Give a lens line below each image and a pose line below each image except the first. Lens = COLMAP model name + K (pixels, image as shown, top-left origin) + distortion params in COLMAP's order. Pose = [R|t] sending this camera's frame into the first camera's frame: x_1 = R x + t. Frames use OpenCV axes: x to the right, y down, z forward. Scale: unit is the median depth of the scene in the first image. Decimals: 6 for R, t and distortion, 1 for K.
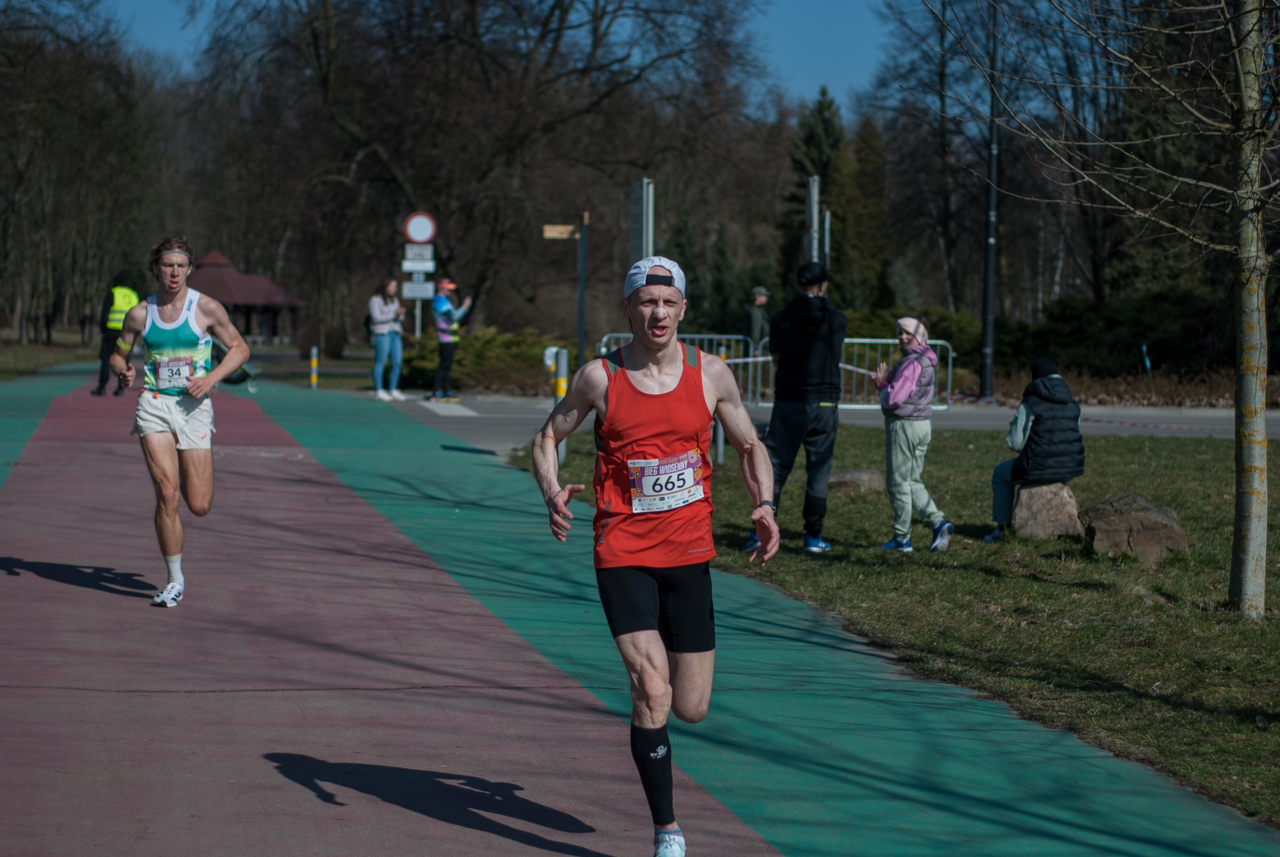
lens RADIAL K [[2746.4, 0, 639.9], [0, 2746.4, 428.3], [0, 0, 1]] dist [-0.036456, -0.087341]
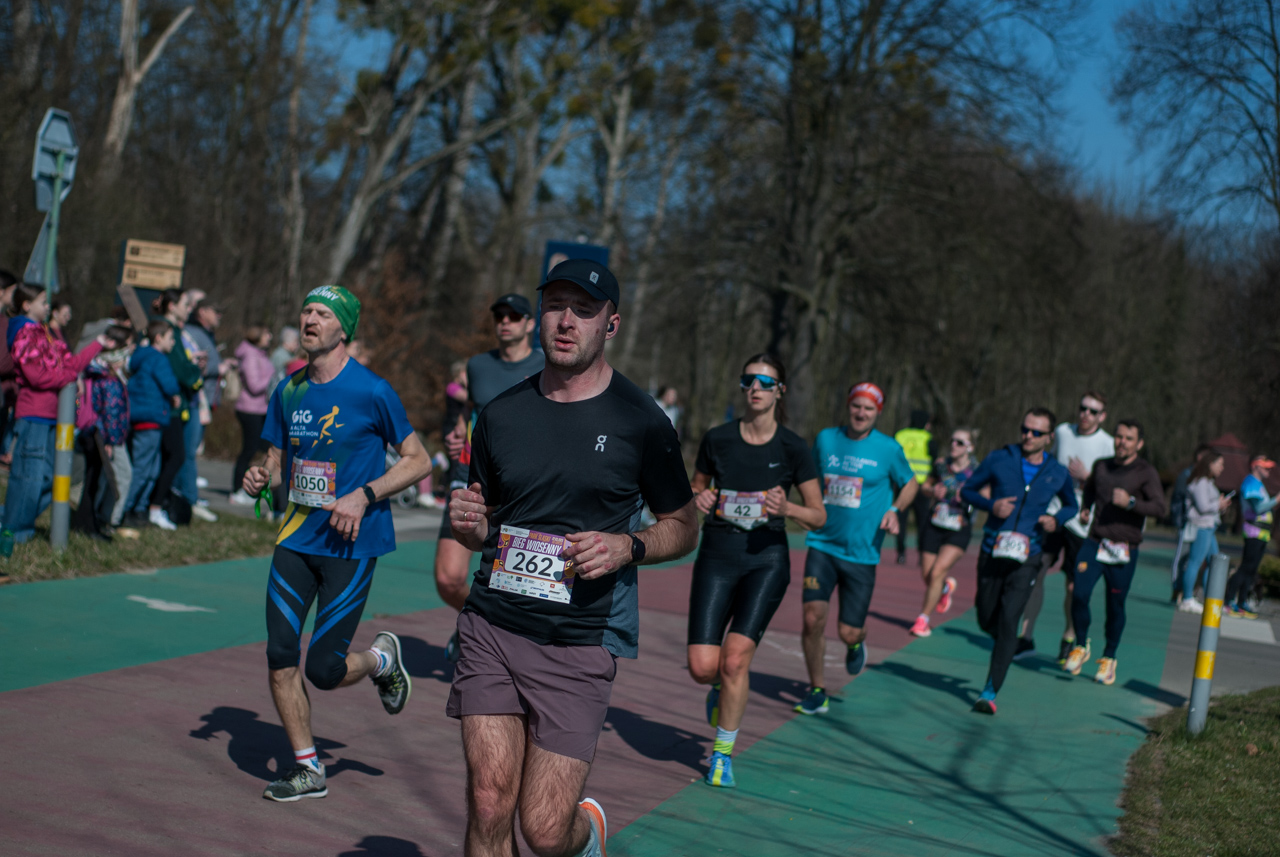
lens RADIAL K [[2827.4, 0, 635.2], [0, 2827.4, 425.0], [0, 0, 1]] dist [-0.010500, -0.045065]
pose [[0.925277, 0.109375, -0.363180, 0.031364], [-0.133105, 0.990258, -0.040886, -0.005299], [0.355170, 0.086172, 0.930821, 0.134598]]
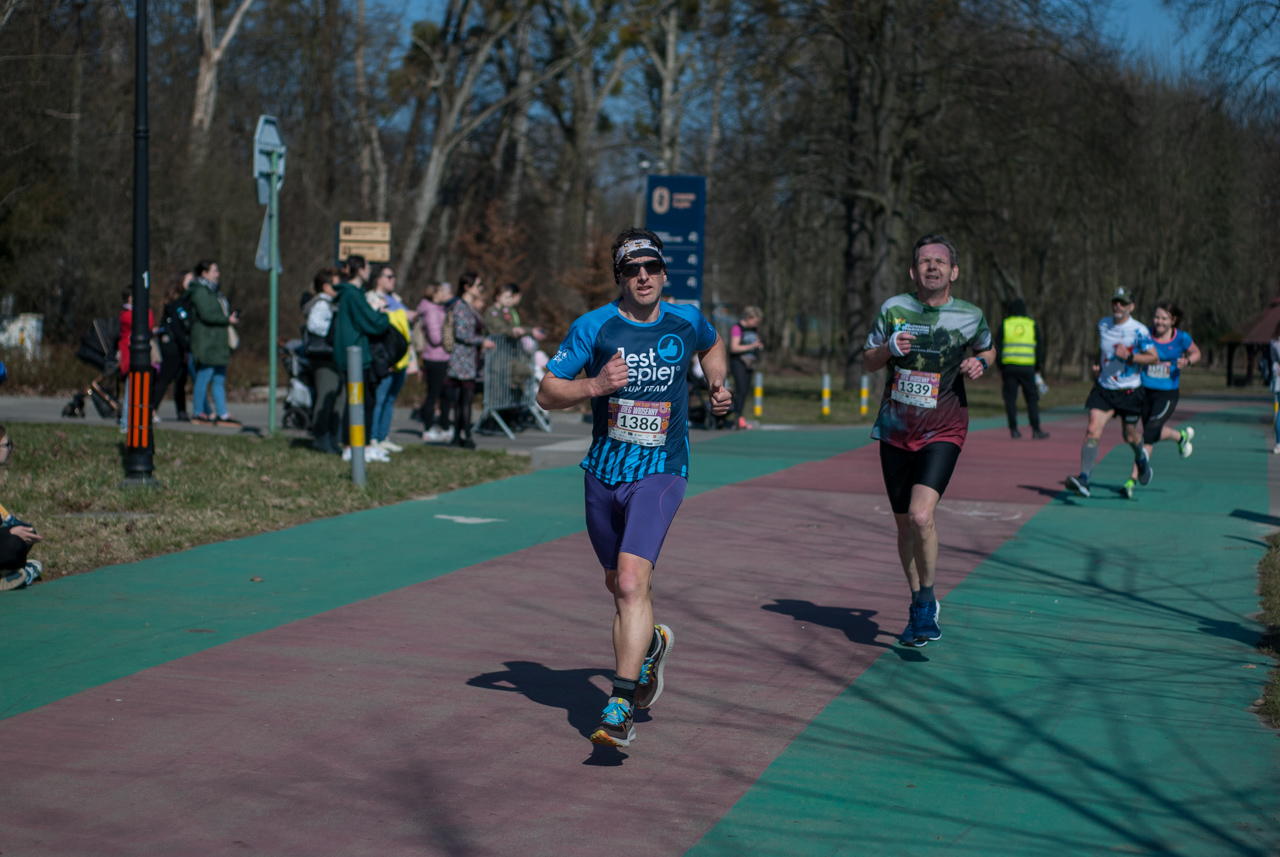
lens RADIAL K [[2791.5, 0, 638.3], [0, 2791.5, 431.1], [0, 0, 1]] dist [-0.012212, -0.087303]
pose [[0.923083, 0.029014, -0.383506, 0.038226], [-0.034387, 0.999383, -0.007161, -0.002329], [0.383061, 0.019798, 0.923511, 0.078257]]
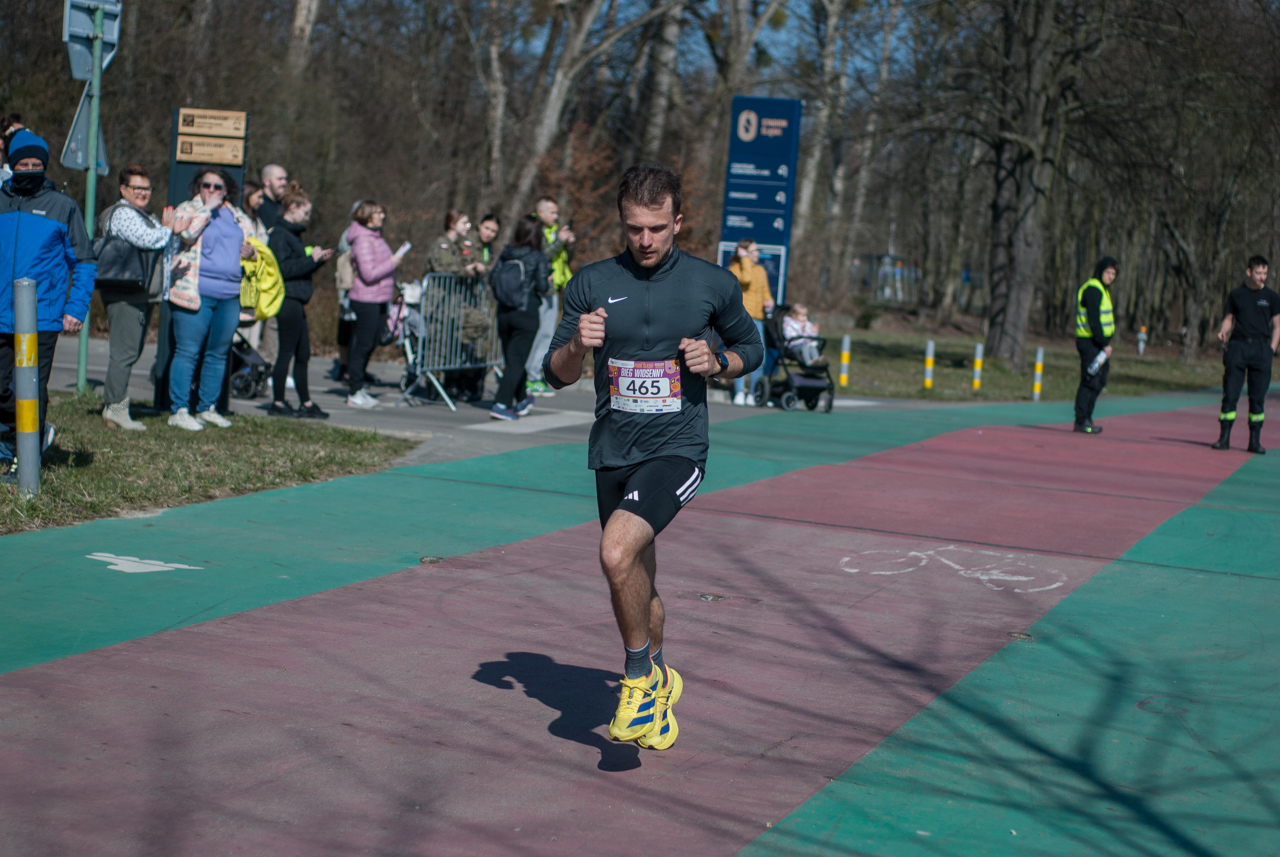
lens RADIAL K [[2856.7, 0, 638.6], [0, 2856.7, 427.2], [0, 0, 1]] dist [0.005316, -0.200987]
pose [[0.896579, 0.080495, -0.435507, 0.018472], [-0.083062, 0.996457, 0.013175, -0.008928], [0.435025, 0.024362, 0.900089, 0.193847]]
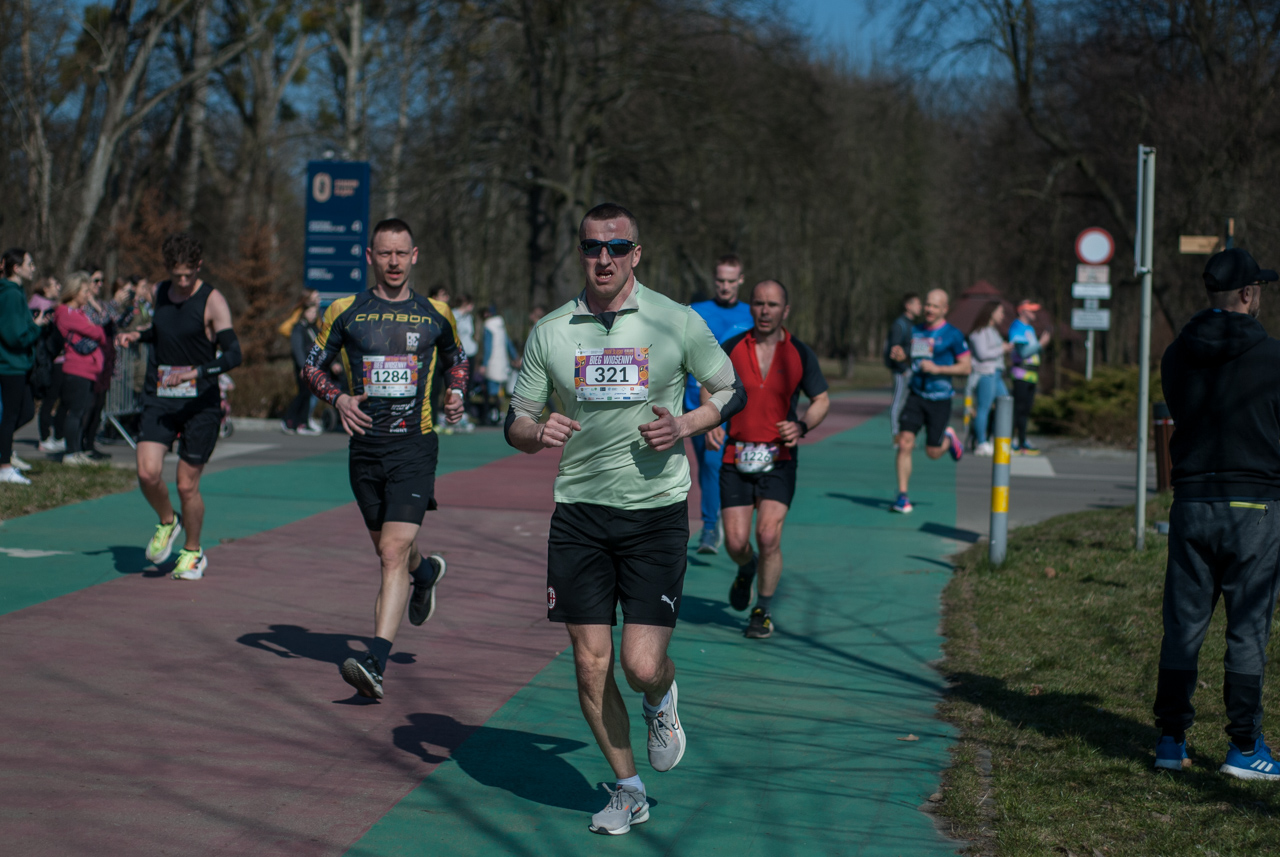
lens RADIAL K [[2816.7, 0, 639.8], [0, 2816.7, 430.8], [0, 0, 1]] dist [-0.004610, -0.110378]
pose [[0.959345, 0.020649, -0.281480, 0.032143], [-0.024007, 0.999676, -0.008484, -0.004677], [0.281213, 0.014897, 0.959530, 0.118679]]
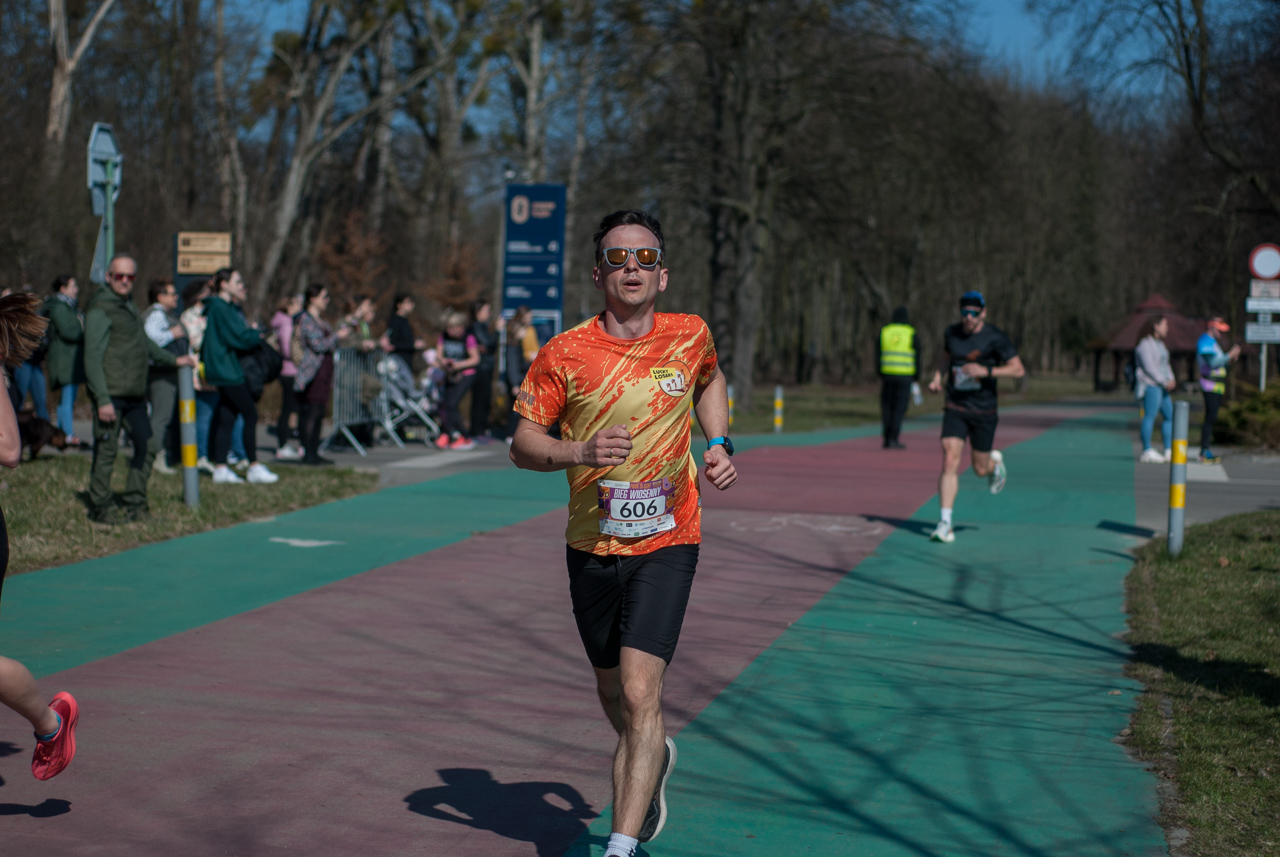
lens RADIAL K [[2800.4, 0, 637.4], [0, 2800.4, 430.3], [0, 0, 1]] dist [0.003953, -0.257807]
pose [[0.939988, 0.017671, -0.340750, 0.036469], [-0.023384, 0.999646, -0.012666, -0.003044], [0.340406, 0.019874, 0.940069, 0.089803]]
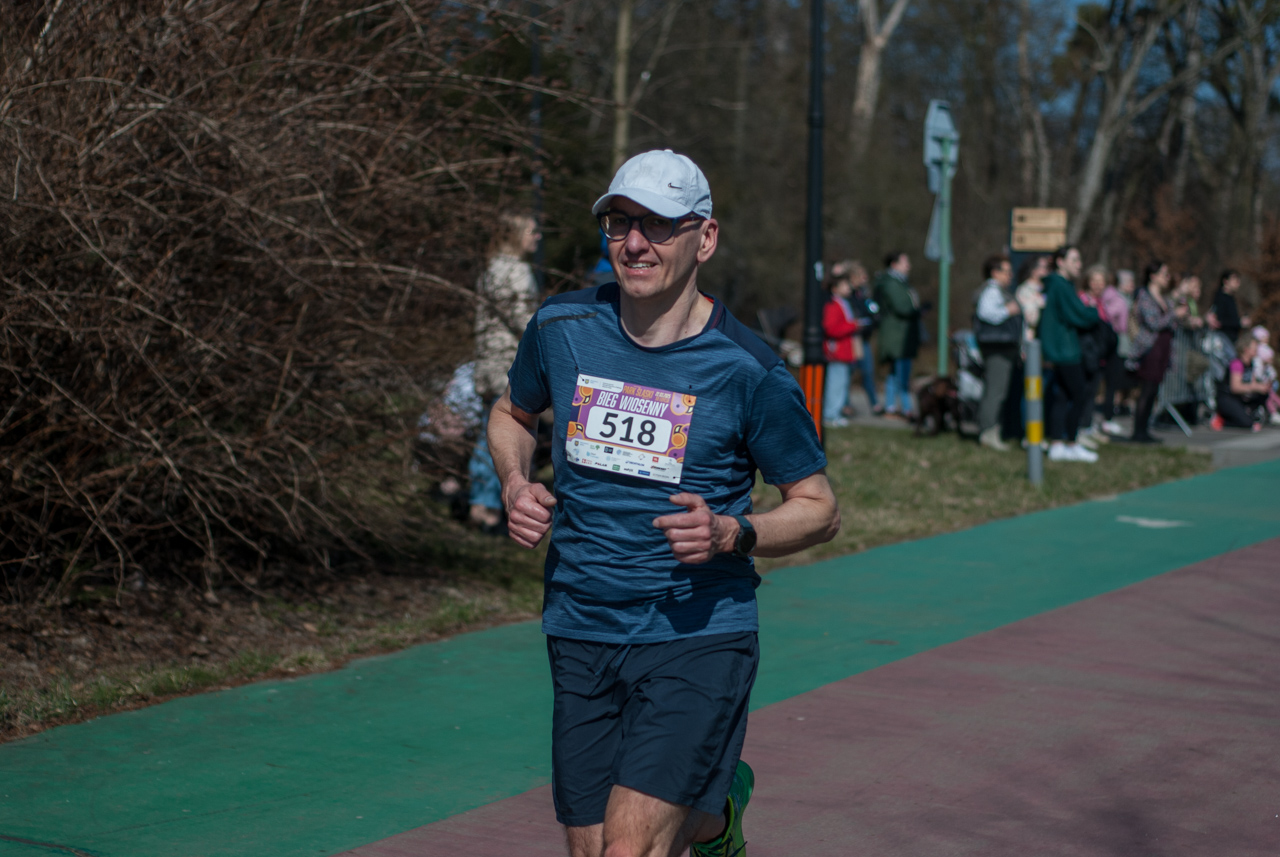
lens RADIAL K [[2799.7, 0, 636.6], [0, 2799.7, 454.3], [0, 0, 1]] dist [-0.026328, 0.102065]
pose [[0.808520, 0.043075, -0.586890, 0.031071], [-0.042646, 0.998984, 0.014570, -0.003227], [0.586921, 0.013249, 0.809536, 0.086561]]
